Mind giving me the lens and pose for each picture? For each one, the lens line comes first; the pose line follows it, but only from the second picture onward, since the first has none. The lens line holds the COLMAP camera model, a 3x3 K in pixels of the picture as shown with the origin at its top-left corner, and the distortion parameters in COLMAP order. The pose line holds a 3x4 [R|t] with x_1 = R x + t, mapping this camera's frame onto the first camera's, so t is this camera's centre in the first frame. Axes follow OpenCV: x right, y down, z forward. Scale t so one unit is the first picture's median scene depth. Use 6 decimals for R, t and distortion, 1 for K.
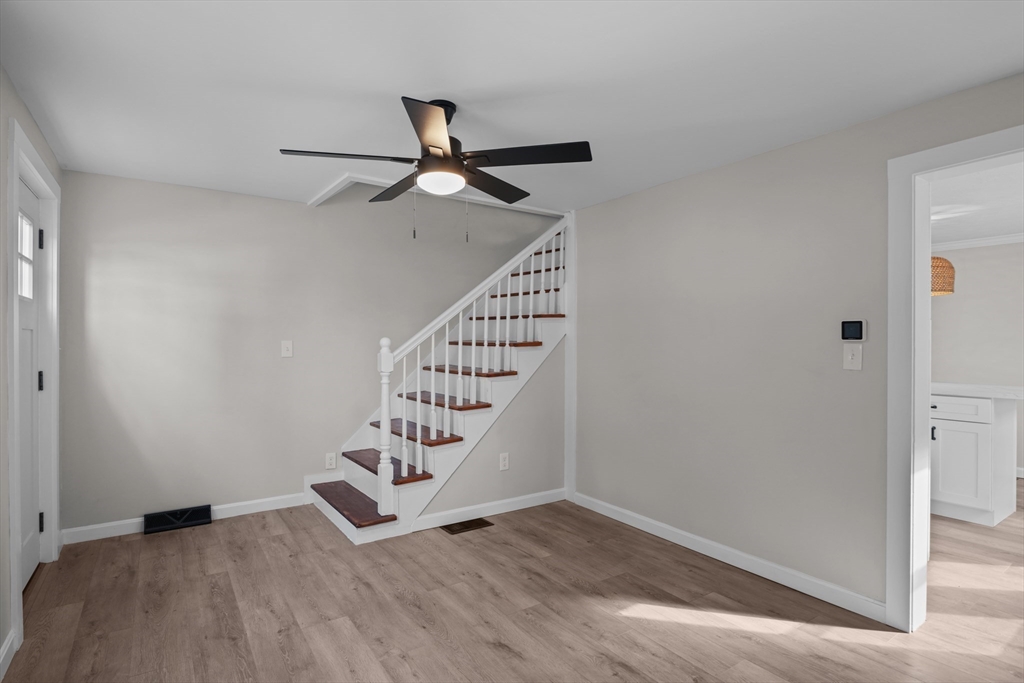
lens RADIAL K [[508.8, 0, 512.0], [0, 508.8, 352.0], [0, 0, 1]] dist [-0.010077, -0.000543]
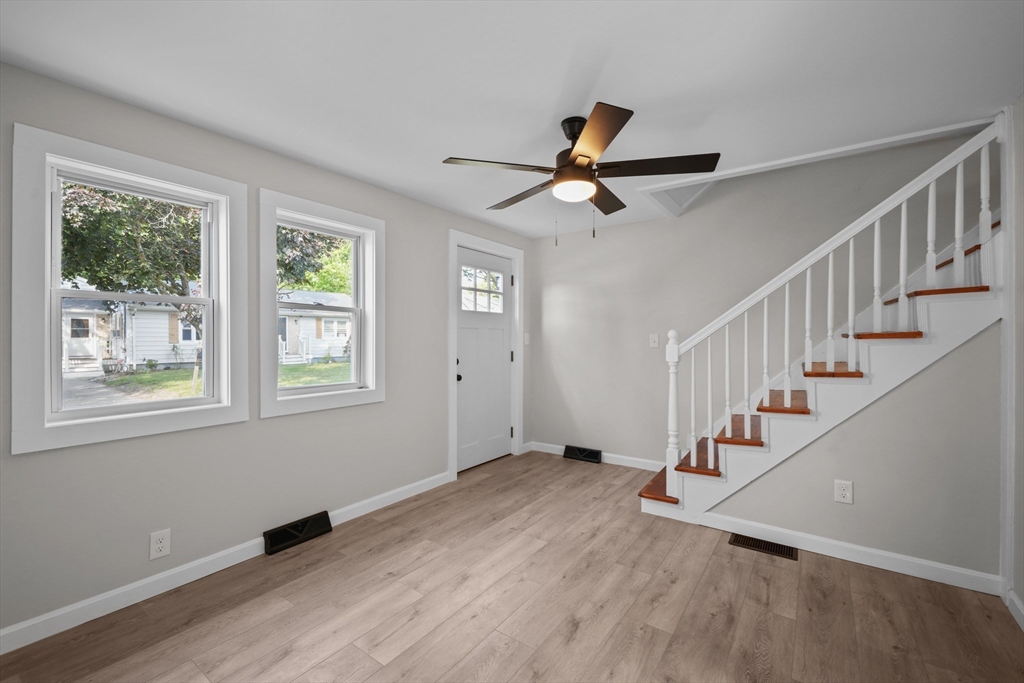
lens RADIAL K [[439.8, 0, 512.0], [0, 439.8, 341.5], [0, 0, 1]] dist [0.002560, -0.000036]
pose [[0.345245, 0.004382, -0.938502, 0.544773], [-0.017198, 0.999851, -0.001659, 0.003750], [0.938355, 0.016713, 0.345269, 0.393305]]
